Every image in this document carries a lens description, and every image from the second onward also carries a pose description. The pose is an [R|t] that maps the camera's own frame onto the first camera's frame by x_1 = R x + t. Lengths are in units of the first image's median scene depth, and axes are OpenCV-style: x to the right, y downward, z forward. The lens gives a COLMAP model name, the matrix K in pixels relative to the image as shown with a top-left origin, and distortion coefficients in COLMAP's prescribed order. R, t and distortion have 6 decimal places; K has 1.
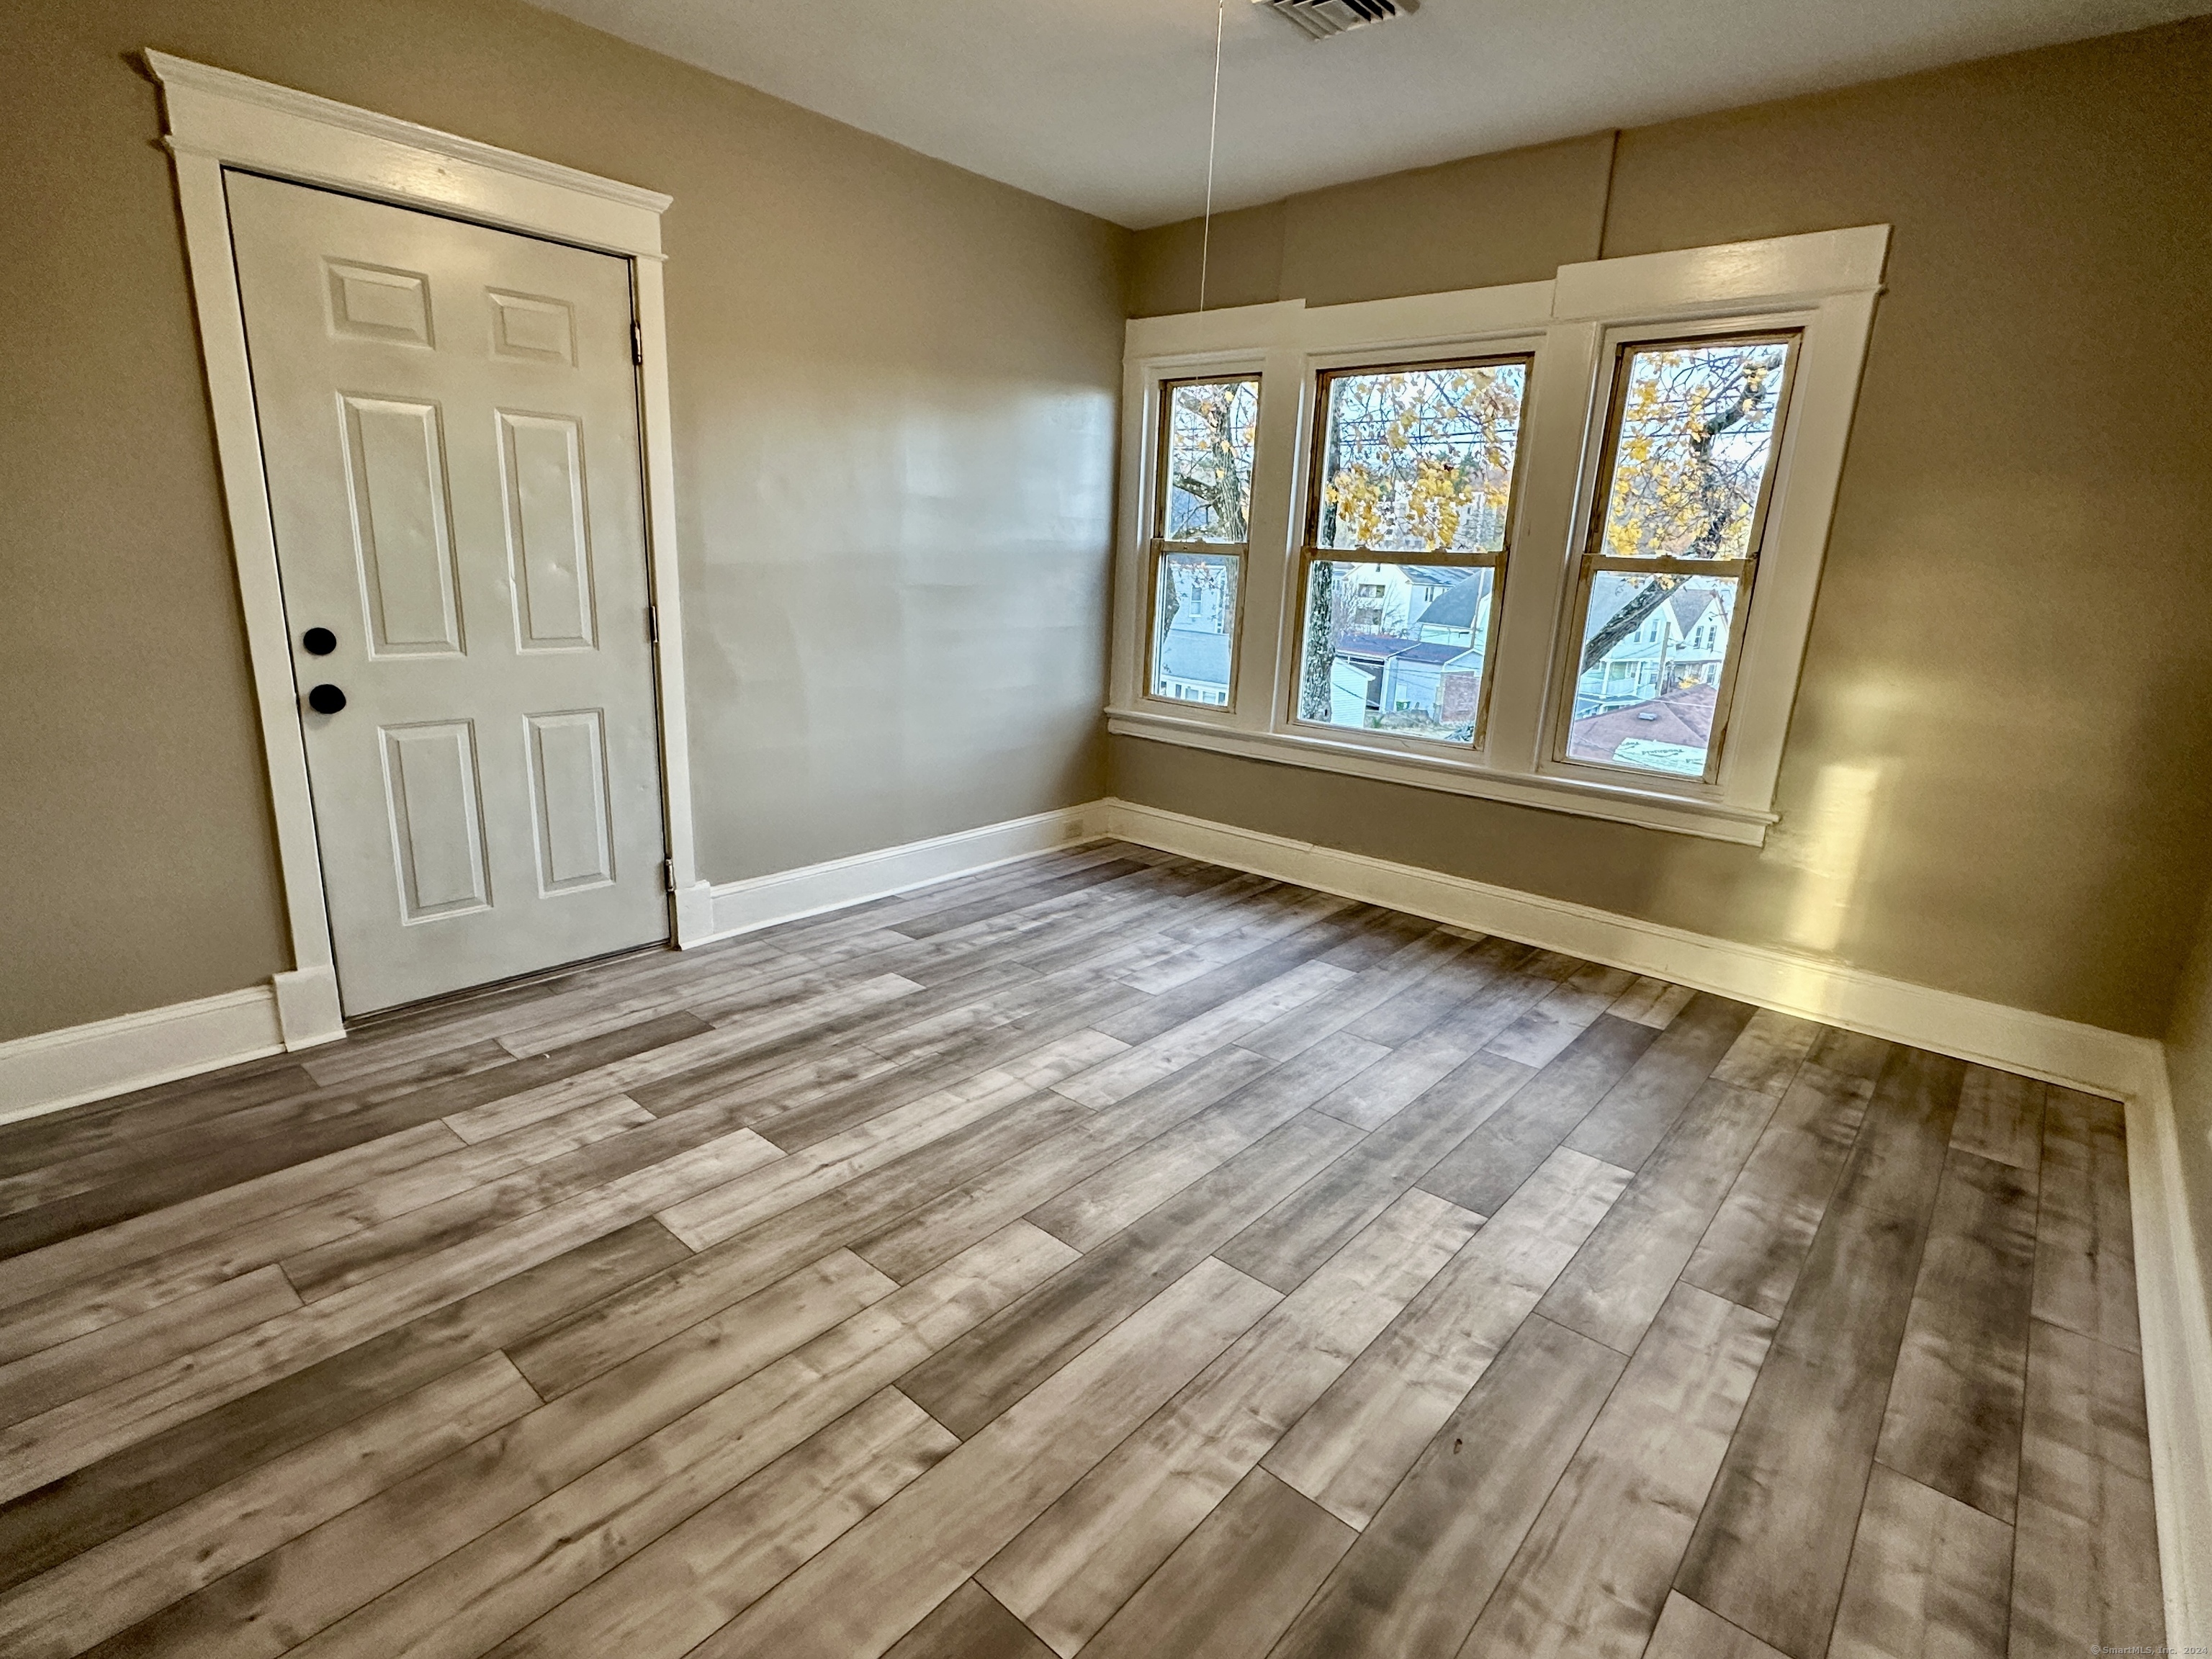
lens RADIAL K [[1096.5, 0, 1107.5], [0, 1096.5, 833.9], [0, 0, 1]] dist [-0.008988, 0.002326]
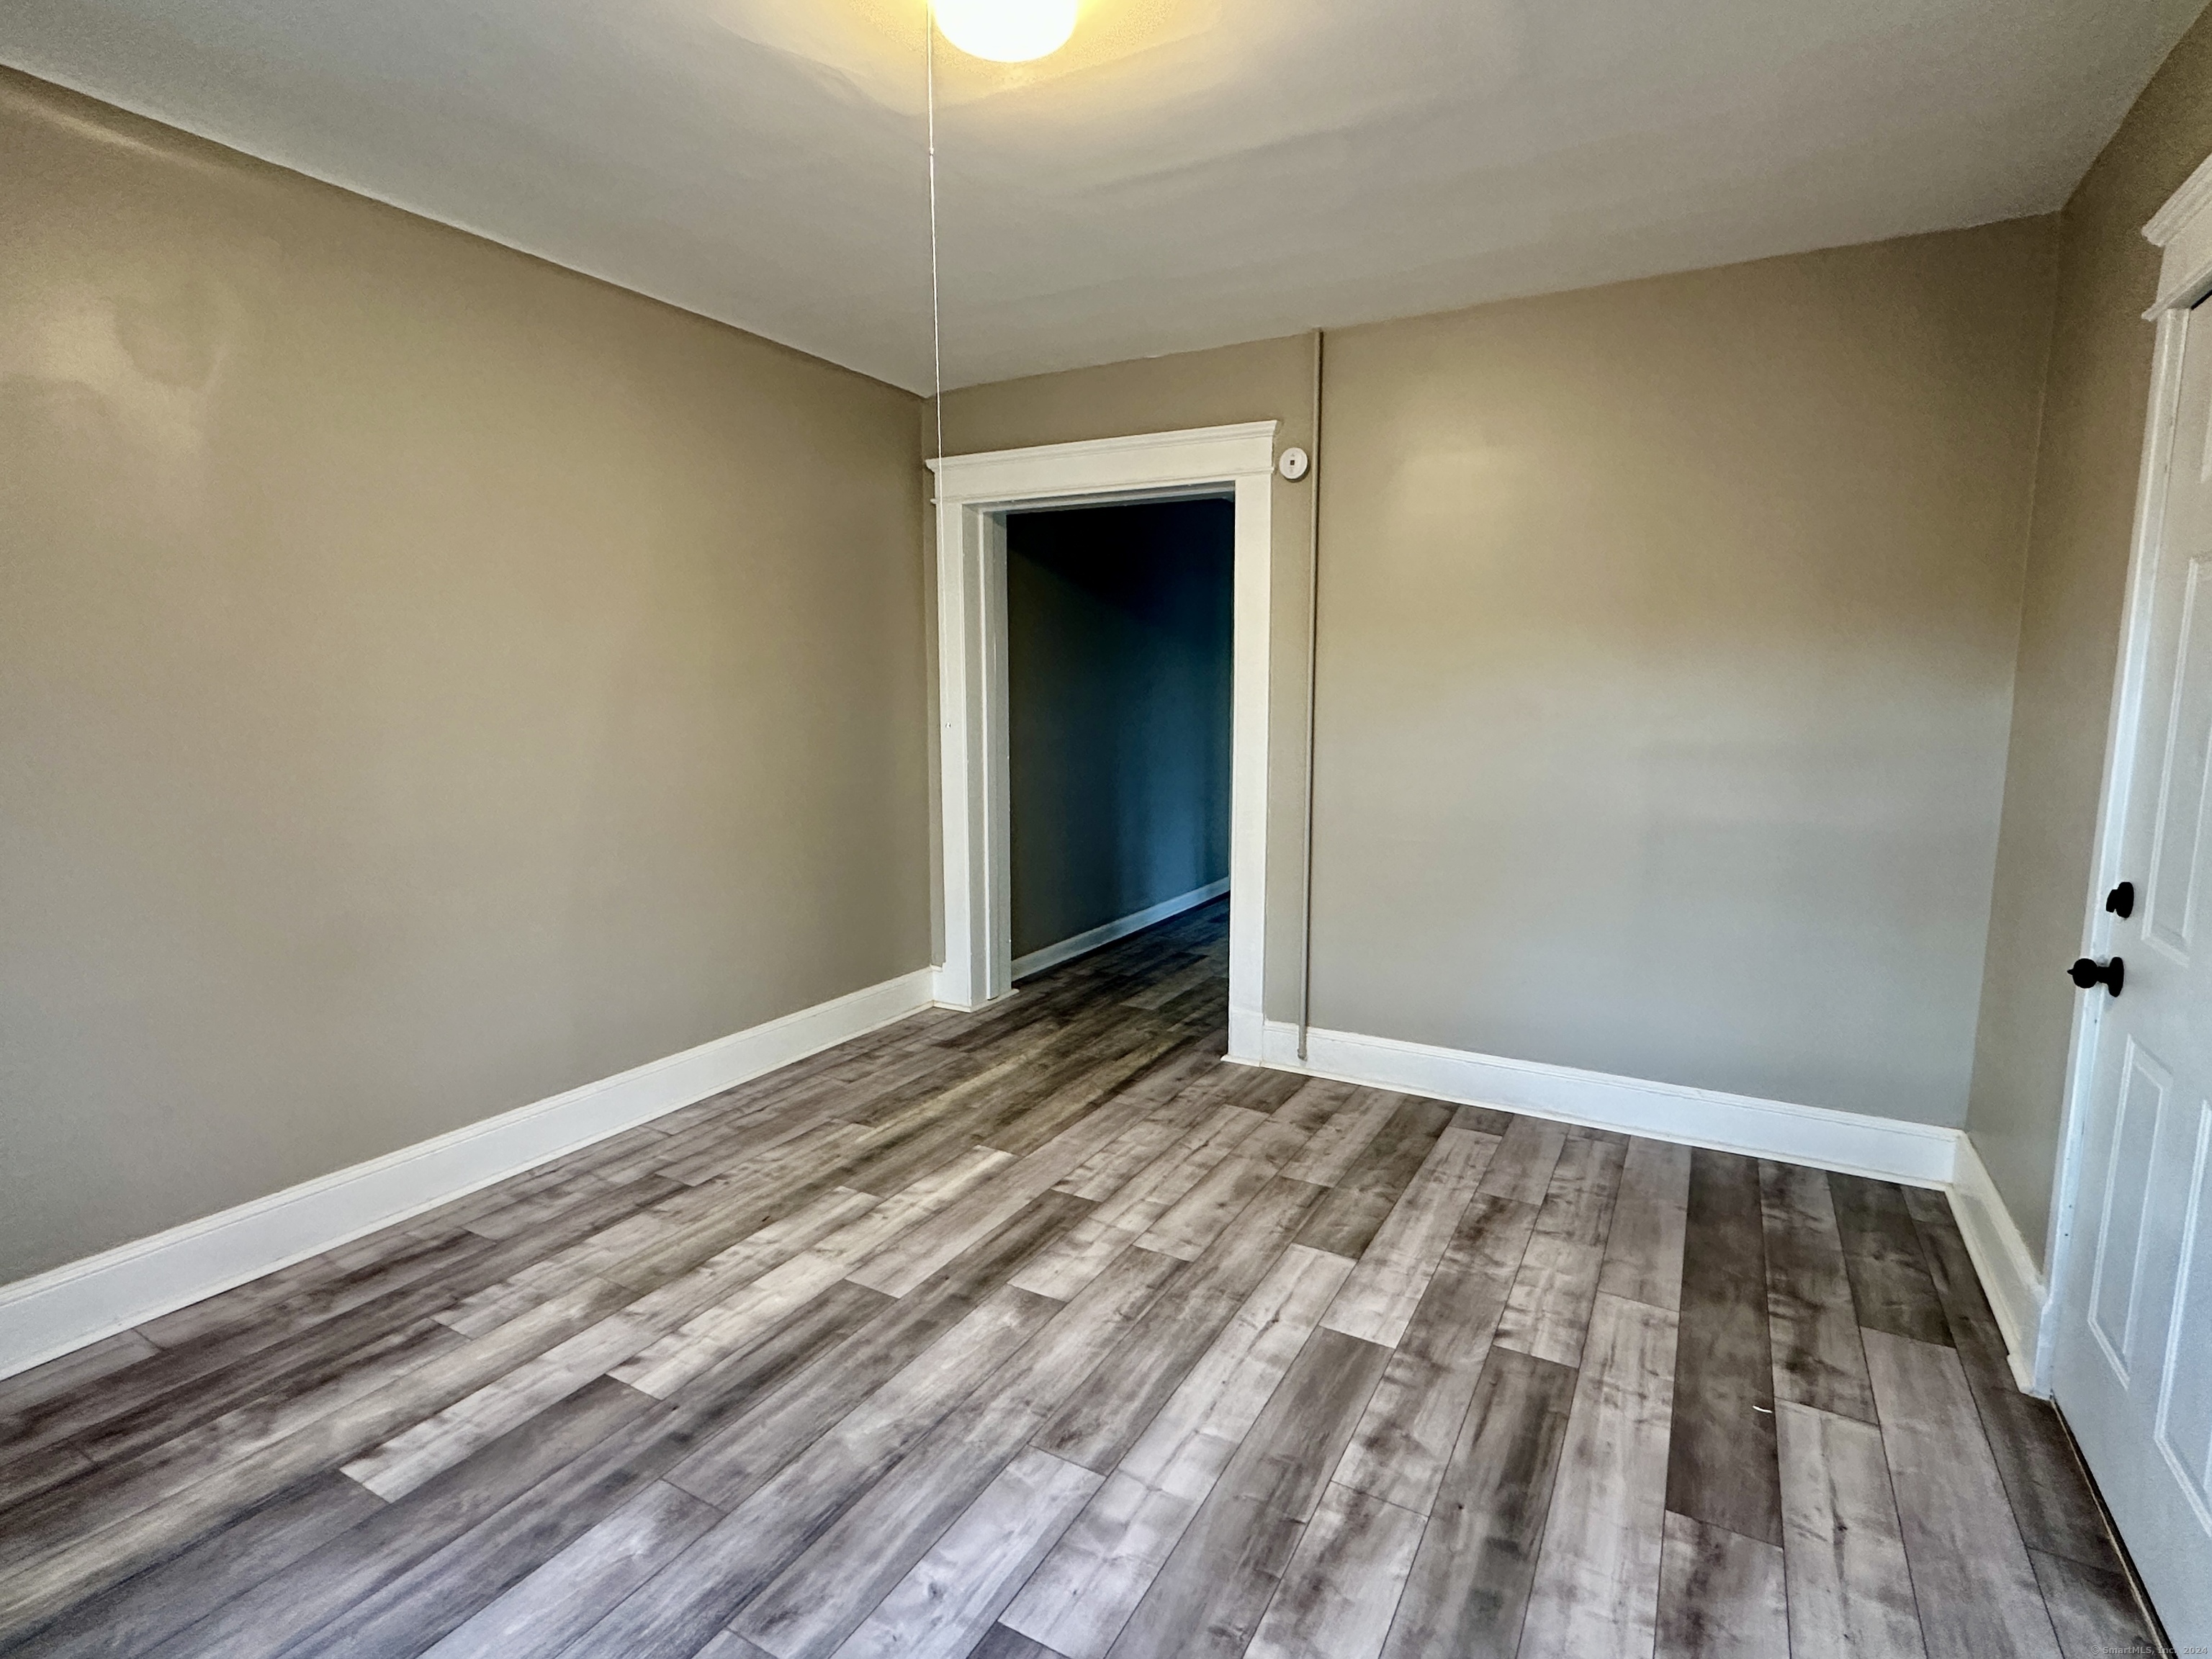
lens RADIAL K [[1096.5, 0, 1123.7], [0, 1096.5, 849.6], [0, 0, 1]] dist [-0.008988, 0.002326]
pose [[-0.975676, -0.012017, -0.218889, 0.116032], [-0.096367, 0.920357, 0.379020, -0.504345], [0.196902, 0.390894, -0.899128, 1.808143]]
